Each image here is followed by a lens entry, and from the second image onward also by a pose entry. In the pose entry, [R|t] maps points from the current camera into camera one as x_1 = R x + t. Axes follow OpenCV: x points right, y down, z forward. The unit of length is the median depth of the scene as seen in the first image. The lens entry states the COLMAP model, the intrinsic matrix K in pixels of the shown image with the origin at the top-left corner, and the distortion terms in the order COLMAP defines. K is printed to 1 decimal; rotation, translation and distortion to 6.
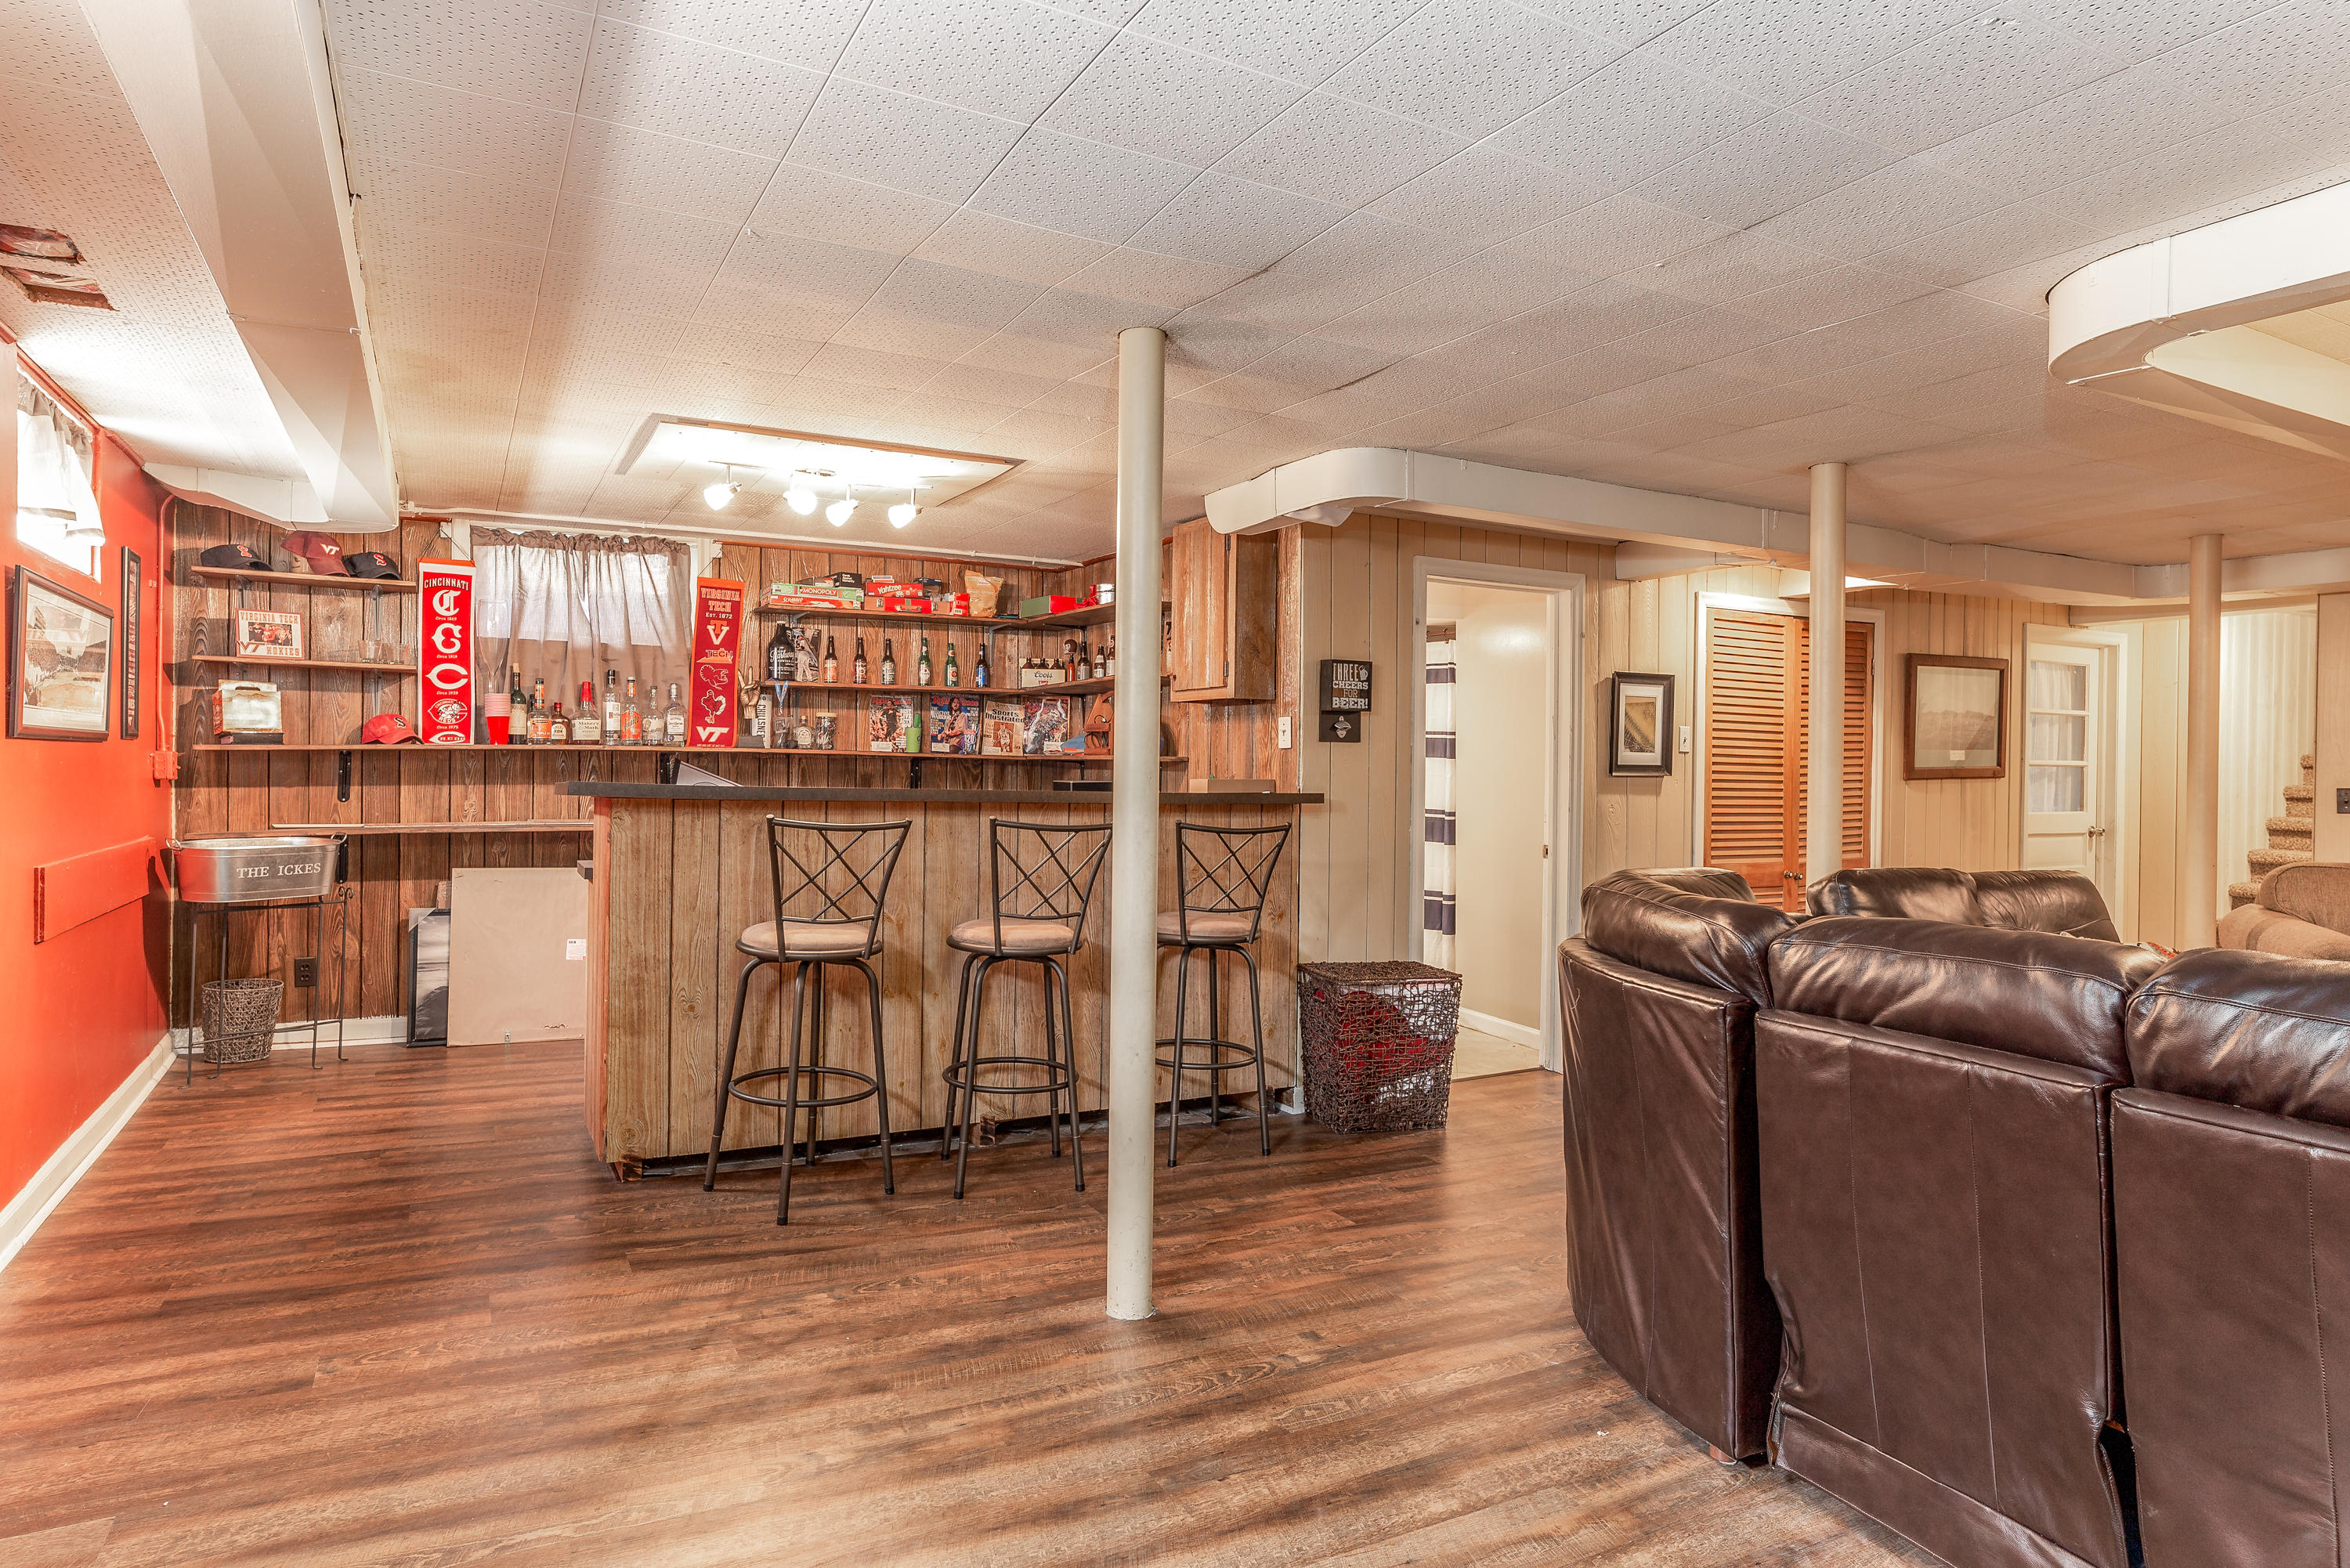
lens RADIAL K [[1399.3, 0, 1174.5], [0, 1399.3, 779.8], [0, 0, 1]] dist [0.004300, -0.000027]
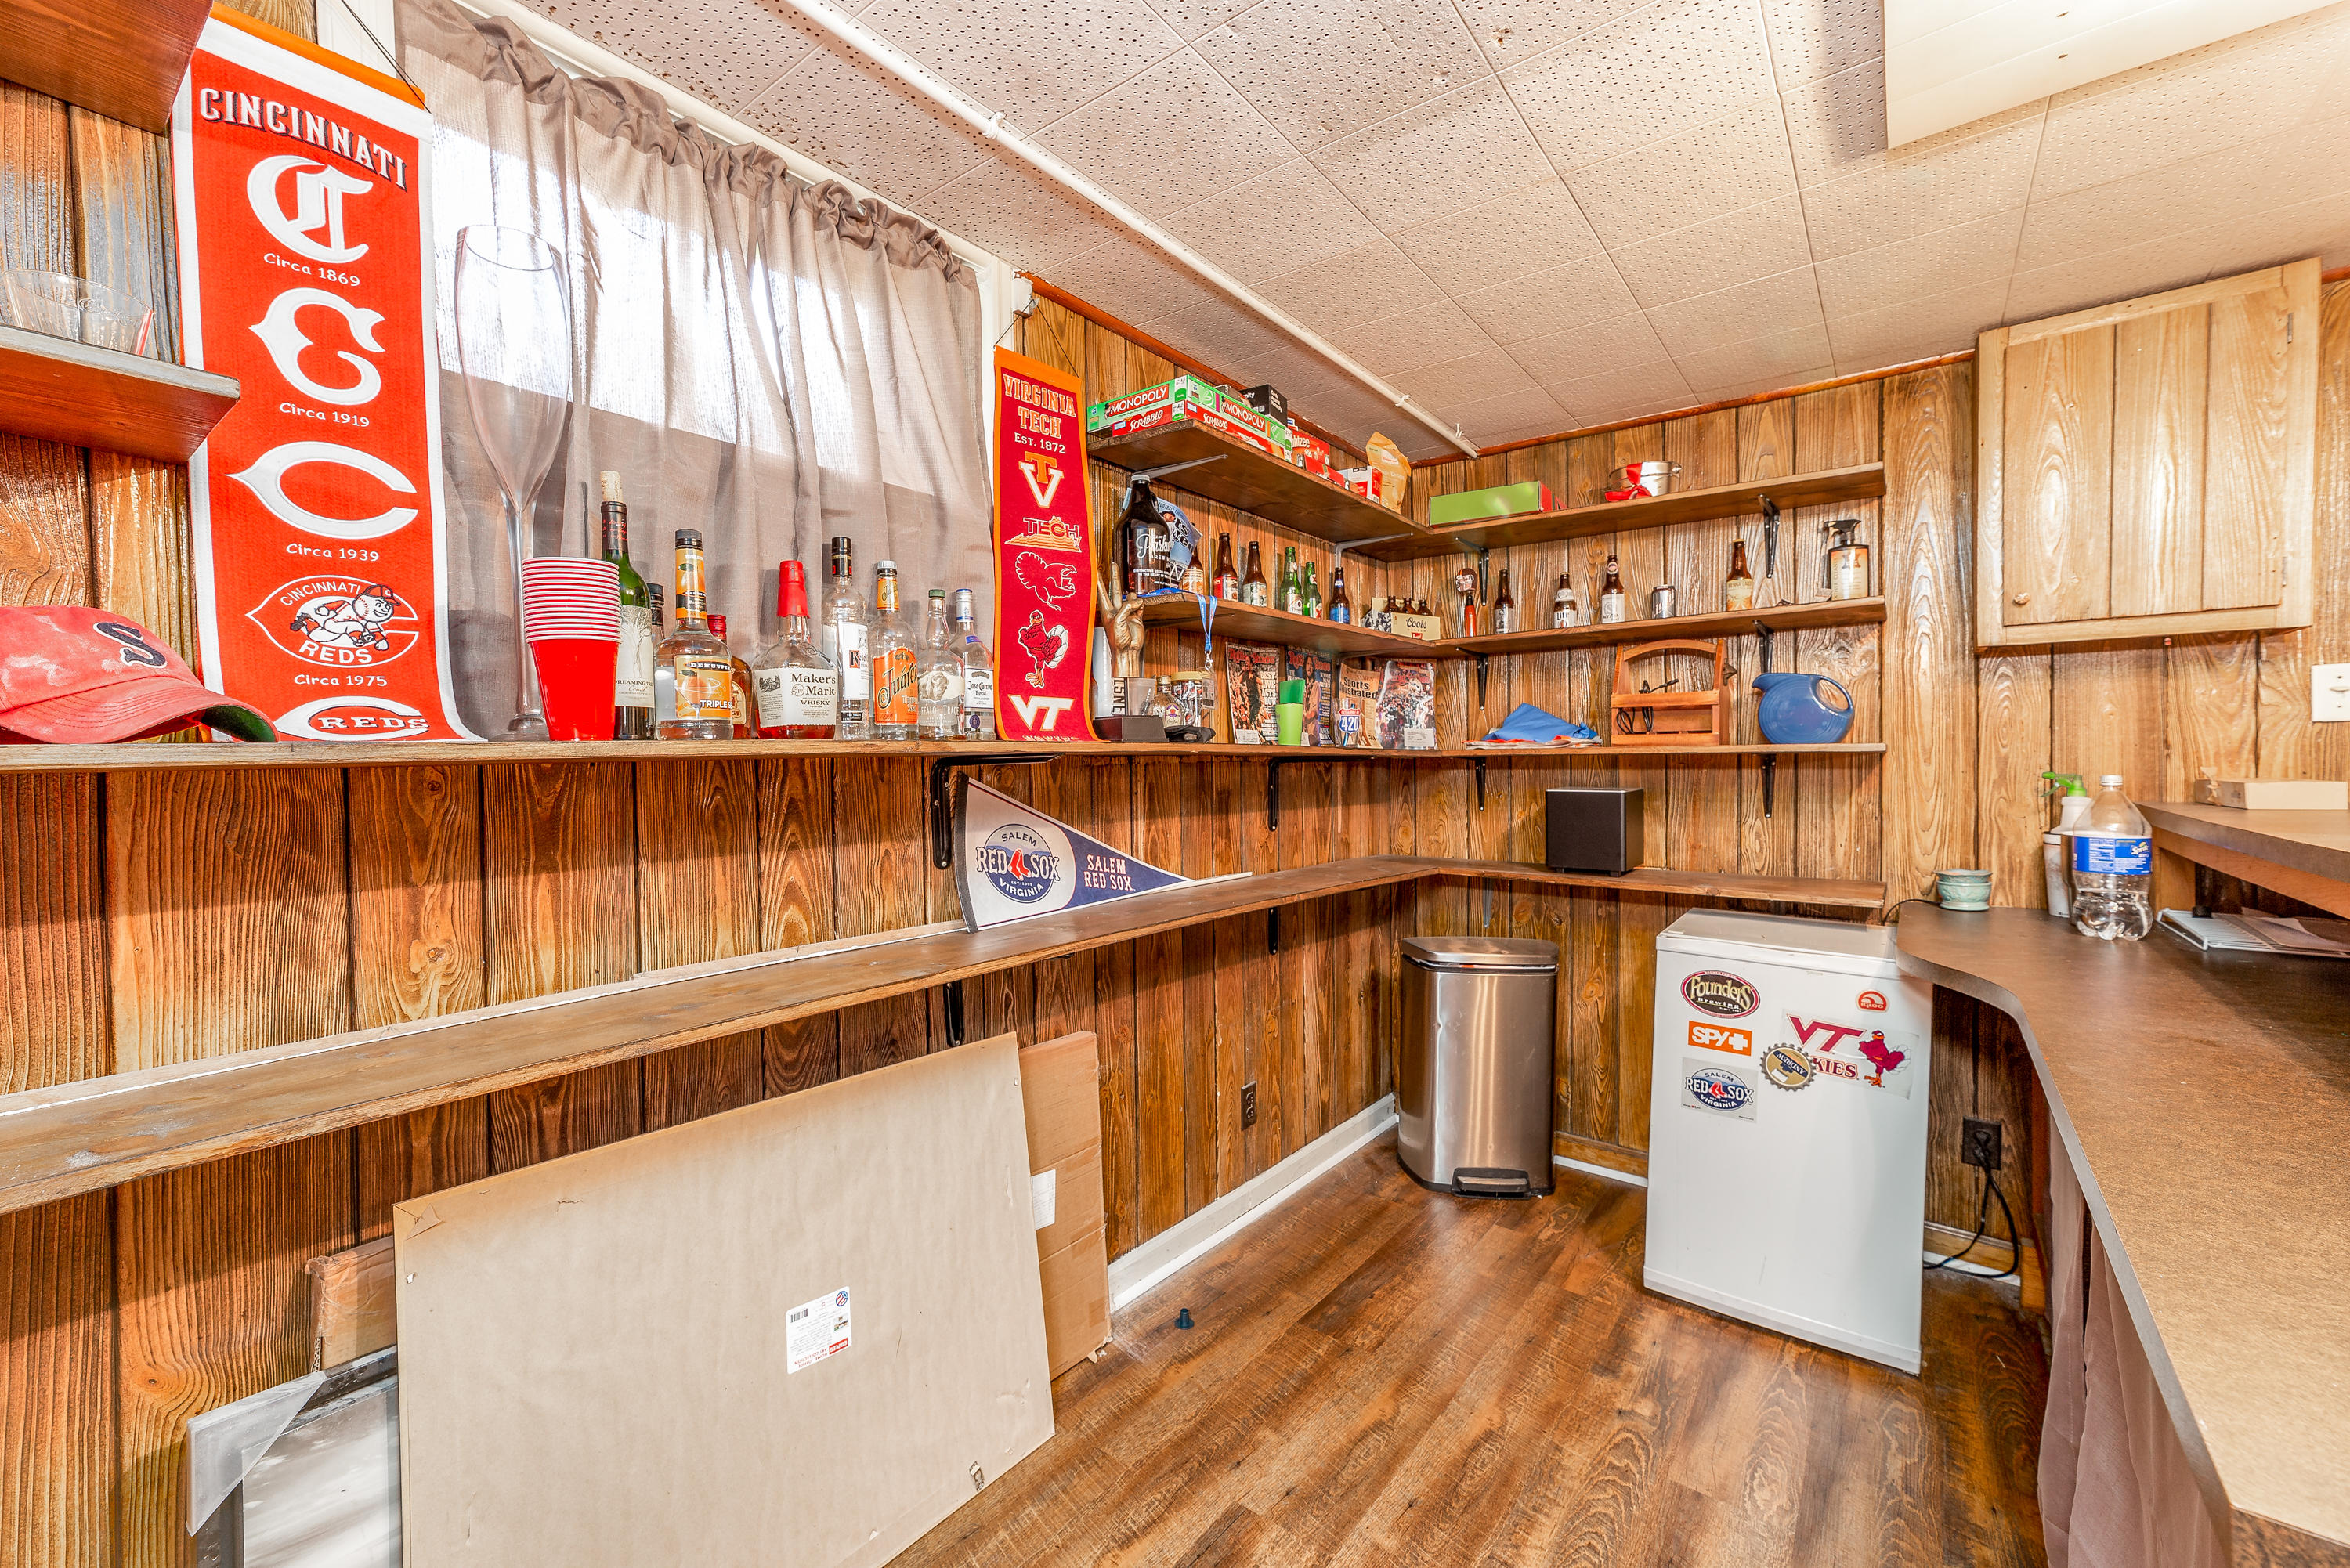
lens RADIAL K [[961.8, 0, 1171.5], [0, 961.8, 776.3], [0, 0, 1]] dist [0.007737, 0.000754]
pose [[0.910365, -0.036005, 0.412237, -0.431956], [0.035011, 0.999337, 0.009964, -0.014830], [-0.412322, 0.005362, 0.911022, 0.733746]]
